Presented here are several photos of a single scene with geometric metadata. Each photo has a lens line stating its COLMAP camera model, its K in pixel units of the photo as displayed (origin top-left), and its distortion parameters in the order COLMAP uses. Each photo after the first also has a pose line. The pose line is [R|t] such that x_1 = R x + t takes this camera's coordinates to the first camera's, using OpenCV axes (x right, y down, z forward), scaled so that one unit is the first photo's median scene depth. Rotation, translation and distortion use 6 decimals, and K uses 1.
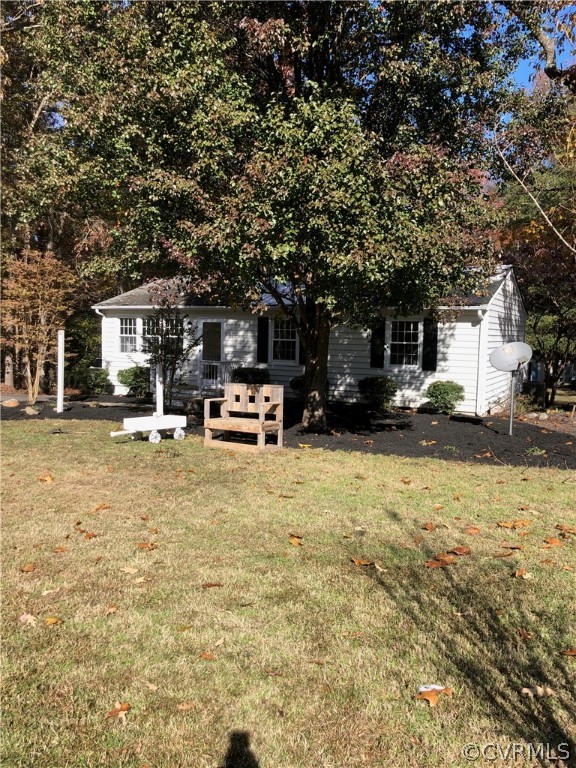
lens RADIAL K [[626.0, 0, 288.0], [0, 626.0, 384.0], [0, 0, 1]] dist [0.041442, -0.036464]
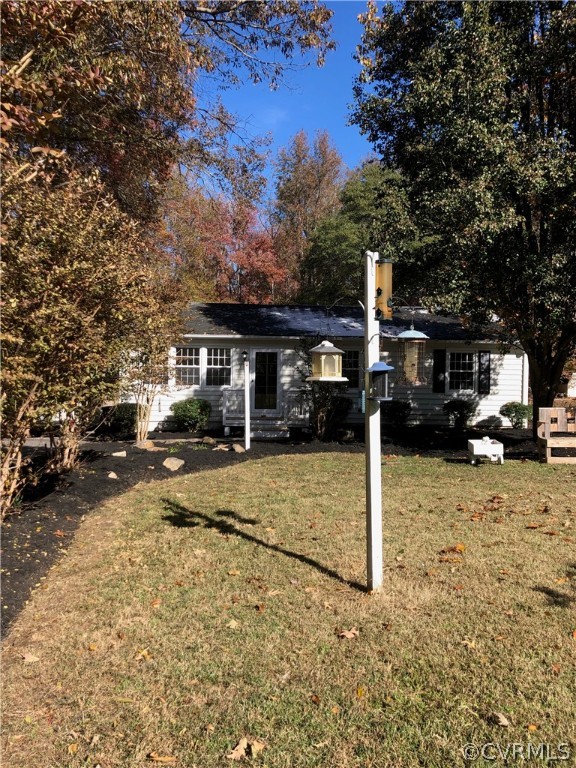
lens RADIAL K [[626.0, 0, 288.0], [0, 626.0, 384.0], [0, 0, 1]] dist [0.041442, -0.036464]
pose [[0.860705, -0.020249, 0.508701, -1.229064], [0.041610, 0.998664, -0.030652, -0.033134], [-0.507401, 0.047549, 0.860397, 0.261135]]
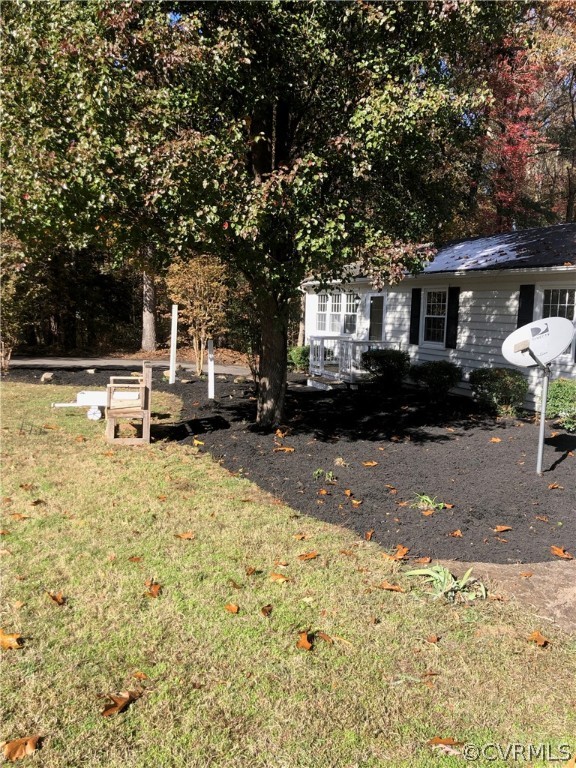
lens RADIAL K [[626.0, 0, 288.0], [0, 626.0, 384.0], [0, 0, 1]] dist [0.041442, -0.036464]
pose [[0.773180, 0.072885, -0.629985, 0.697088], [-0.054860, 0.997337, 0.048056, -0.025245], [0.631809, -0.002595, 0.775119, 0.506107]]
